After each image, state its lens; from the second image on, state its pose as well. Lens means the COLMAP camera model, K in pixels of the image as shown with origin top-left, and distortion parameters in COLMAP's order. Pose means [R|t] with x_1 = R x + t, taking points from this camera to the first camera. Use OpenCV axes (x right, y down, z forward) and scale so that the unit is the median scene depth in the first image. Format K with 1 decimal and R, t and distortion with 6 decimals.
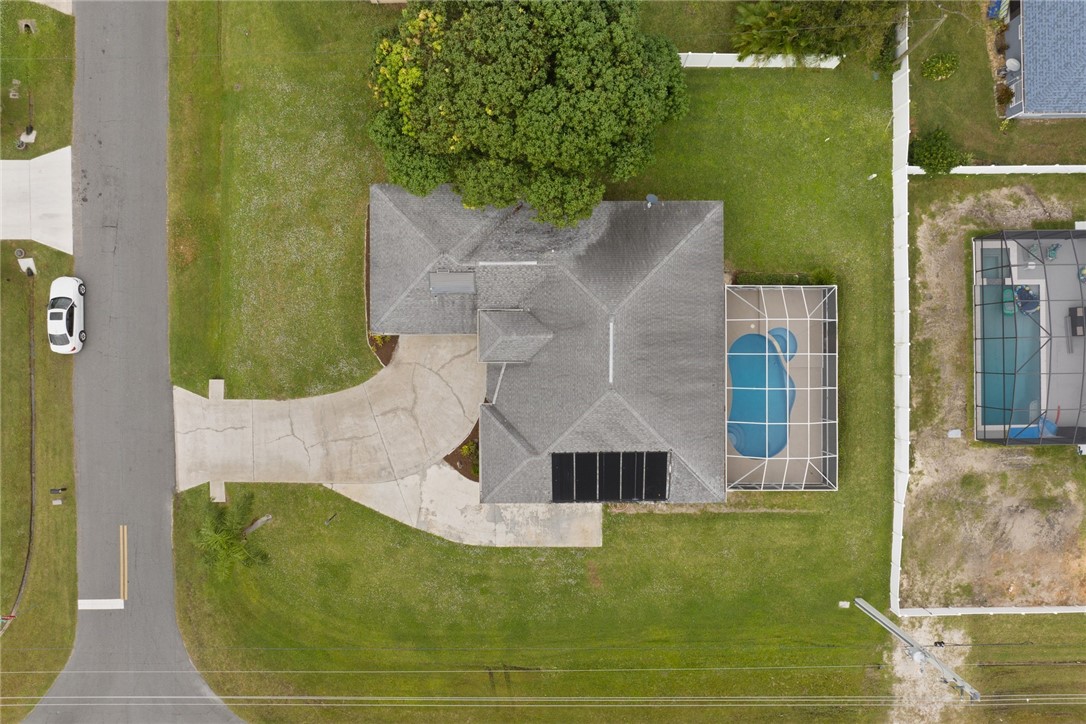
lens RADIAL K [[762.5, 0, 543.0], [0, 762.5, 362.0], [0, 0, 1]] dist [-0.028244, -0.008012]
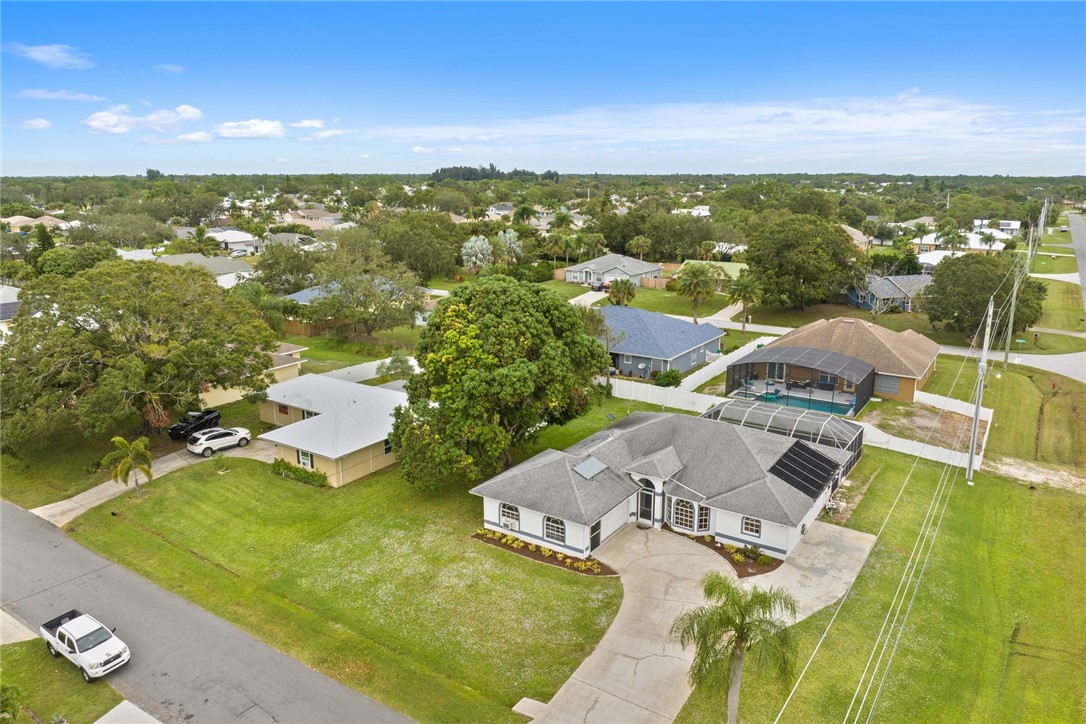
lens RADIAL K [[762.5, 0, 543.0], [0, 762.5, 362.0], [0, 0, 1]] dist [-0.028244, -0.008012]
pose [[0.562502, -0.192730, 0.804019, -0.926381], [0.826794, 0.132851, -0.546591, 0.387828], [-0.001471, 0.972217, 0.234077, 0.528159]]
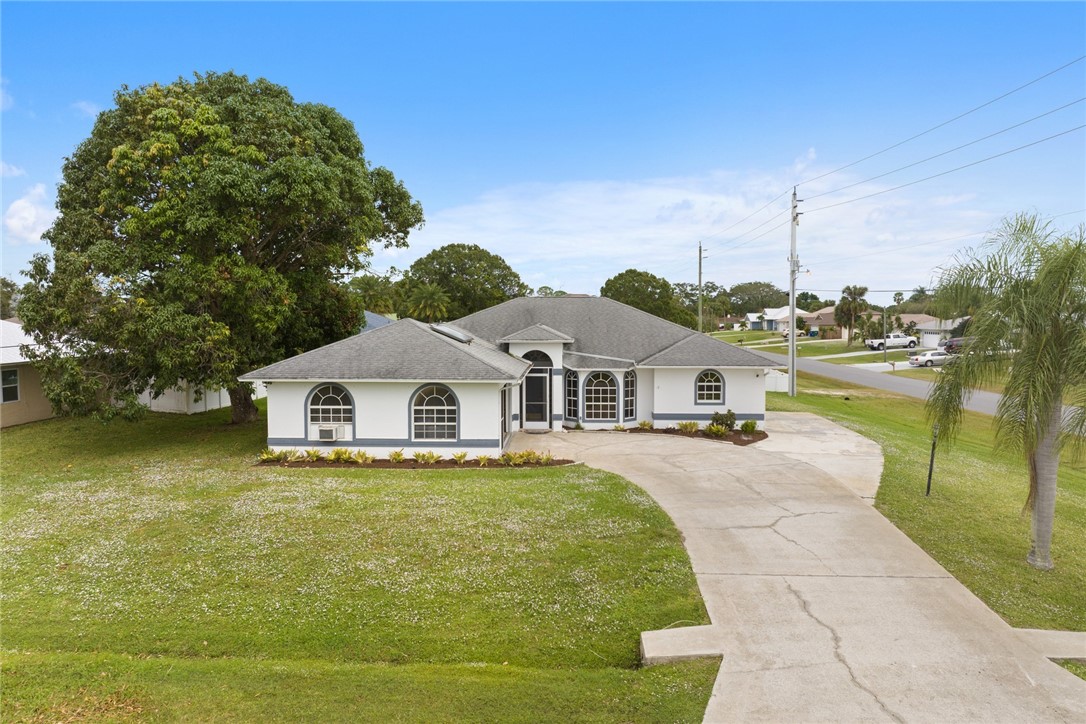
lens RADIAL K [[762.5, 0, 543.0], [0, 762.5, 362.0], [0, 0, 1]] dist [-0.028244, -0.008012]
pose [[0.036187, -0.051643, 0.998010, -0.691695], [0.999345, 0.000863, -0.036191, -0.002201], [0.001008, 0.998665, 0.051640, 0.892220]]
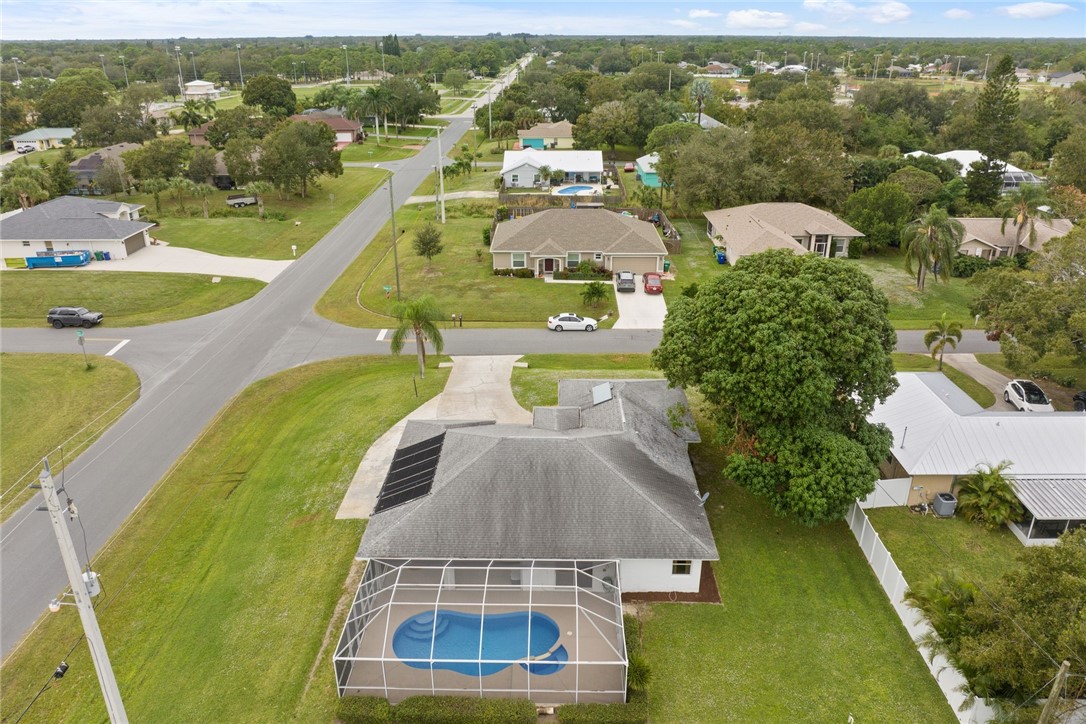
lens RADIAL K [[762.5, 0, 543.0], [0, 762.5, 362.0], [0, 0, 1]] dist [-0.028244, -0.008012]
pose [[-0.020098, 0.405377, -0.913929, 0.841224], [-0.999795, -0.010229, 0.017449, -0.030361], [-0.002275, 0.914093, 0.405499, 0.431486]]
